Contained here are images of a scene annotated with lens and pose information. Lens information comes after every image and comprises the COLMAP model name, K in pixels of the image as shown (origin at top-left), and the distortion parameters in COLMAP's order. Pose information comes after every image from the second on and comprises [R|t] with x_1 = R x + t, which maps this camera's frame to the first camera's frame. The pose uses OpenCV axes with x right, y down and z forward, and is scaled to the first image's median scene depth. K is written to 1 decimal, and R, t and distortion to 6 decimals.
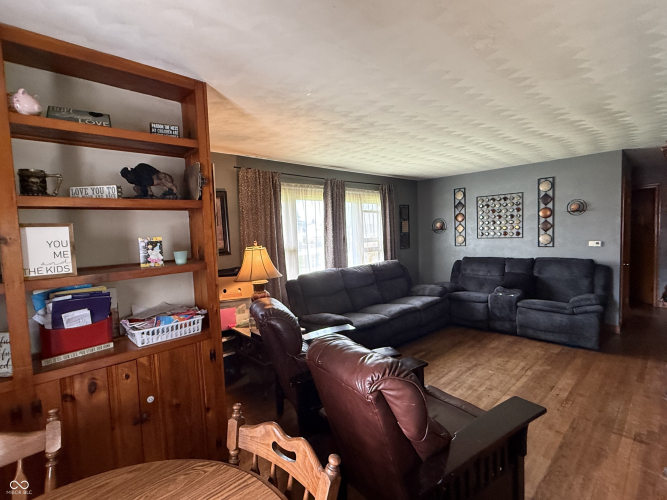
lens RADIAL K [[329.4, 0, 333.8], [0, 329.4, 251.1], [0, 0, 1]] dist [-0.000999, -0.000381]
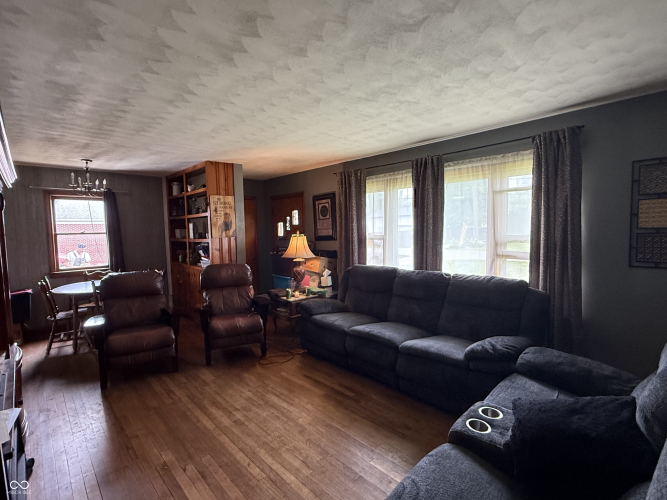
lens RADIAL K [[329.4, 0, 335.3], [0, 329.4, 249.7], [0, 0, 1]] dist [-0.000999, -0.000381]
pose [[-0.000771, 0.107655, -0.994188, 1.913493], [-0.042242, 0.993297, 0.107592, -0.177317], [0.999107, 0.042080, 0.003782, 1.869392]]
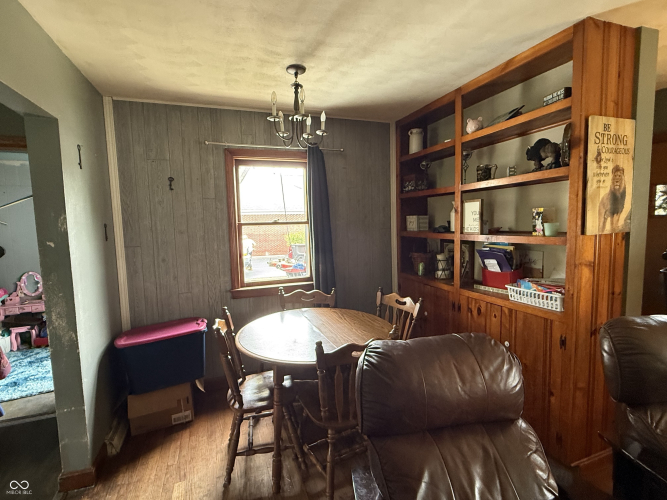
lens RADIAL K [[329.4, 0, 332.1], [0, 329.4, 251.2], [0, 0, 1]] dist [-0.000999, -0.000381]
pose [[-0.400330, 0.135504, -0.906297, 0.666868], [-0.014608, 0.987937, 0.154163, -0.055265], [0.916255, 0.074955, -0.393521, 0.771229]]
